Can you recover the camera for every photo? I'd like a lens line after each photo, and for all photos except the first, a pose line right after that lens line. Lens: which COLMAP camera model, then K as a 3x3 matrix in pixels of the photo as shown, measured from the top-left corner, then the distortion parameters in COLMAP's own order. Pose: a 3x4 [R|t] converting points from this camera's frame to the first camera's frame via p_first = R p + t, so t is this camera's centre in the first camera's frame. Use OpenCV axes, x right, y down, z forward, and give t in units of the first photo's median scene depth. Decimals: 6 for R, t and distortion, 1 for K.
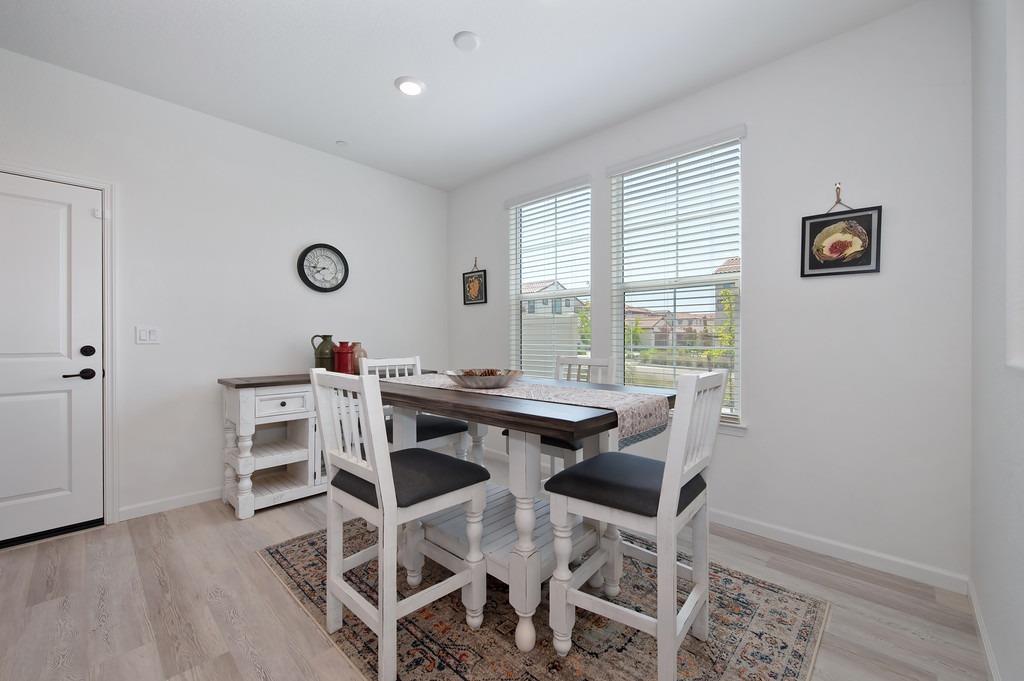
lens RADIAL K [[415.6, 0, 511.1], [0, 415.6, 334.4], [0, 0, 1]] dist [0.006053, -0.001671]
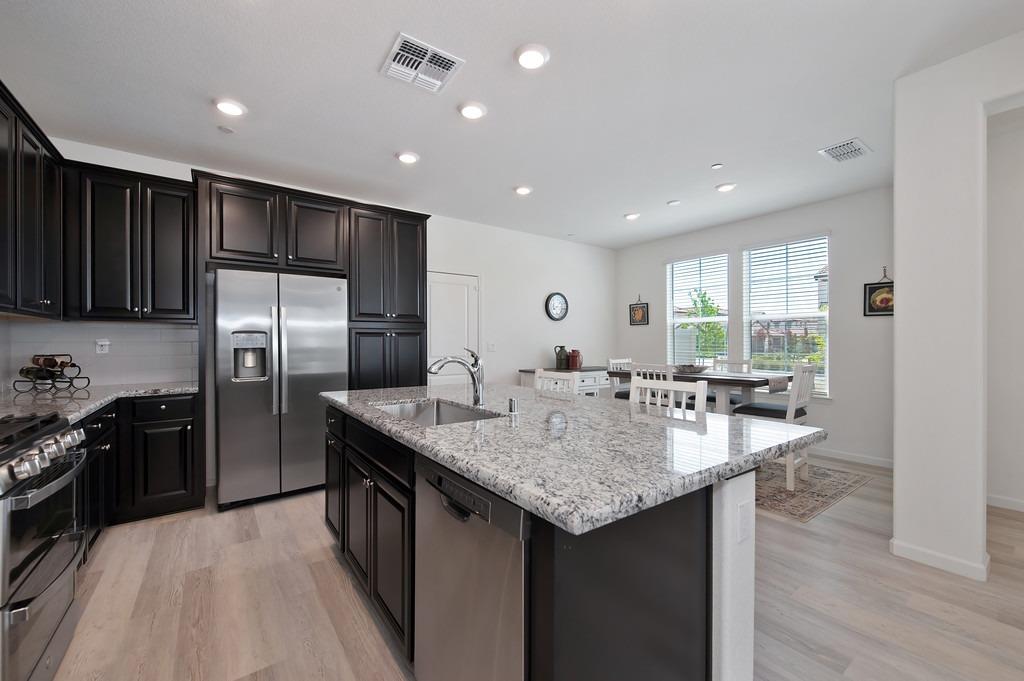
lens RADIAL K [[415.6, 0, 511.8], [0, 415.6, 337.7], [0, 0, 1]] dist [0.006053, -0.001671]
pose [[0.983865, -0.003607, -0.178877, -0.342102], [0.003198, 0.999992, -0.002572, -0.029190], [0.178885, 0.001959, 0.983868, -0.739380]]
